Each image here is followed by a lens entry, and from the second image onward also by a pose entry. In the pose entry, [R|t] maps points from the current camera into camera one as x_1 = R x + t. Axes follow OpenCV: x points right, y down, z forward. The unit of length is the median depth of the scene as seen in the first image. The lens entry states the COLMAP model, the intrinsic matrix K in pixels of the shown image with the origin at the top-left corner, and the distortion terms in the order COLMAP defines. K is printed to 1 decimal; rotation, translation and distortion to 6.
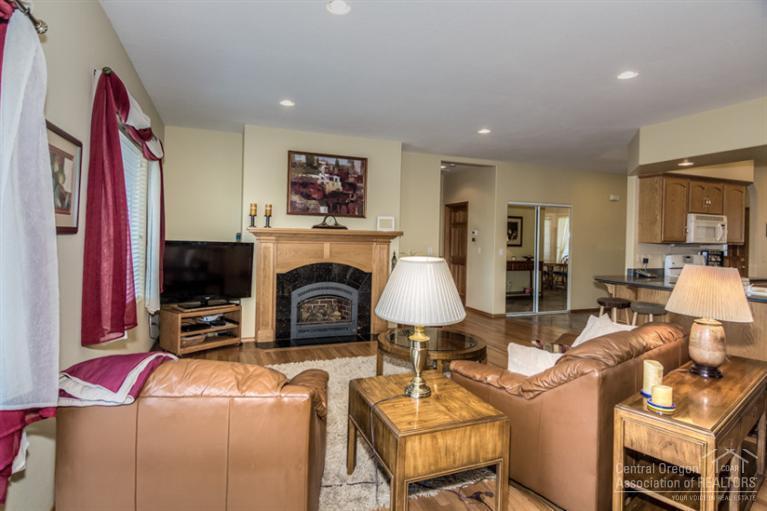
lens RADIAL K [[406.5, 0, 382.3], [0, 406.5, 247.4], [0, 0, 1]] dist [-0.003067, -0.002329]
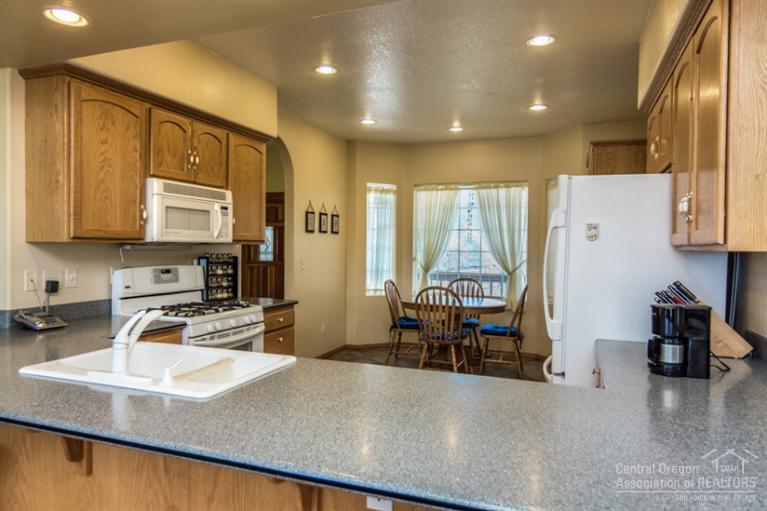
lens RADIAL K [[498.8, 0, 380.7], [0, 498.8, 256.6], [0, 0, 1]] dist [0.005679, -0.000259]
pose [[0.675914, -0.027302, 0.736475, 0.501163], [0.014635, 0.999614, 0.023625, -0.004059], [-0.736835, -0.005190, 0.676052, 0.415109]]
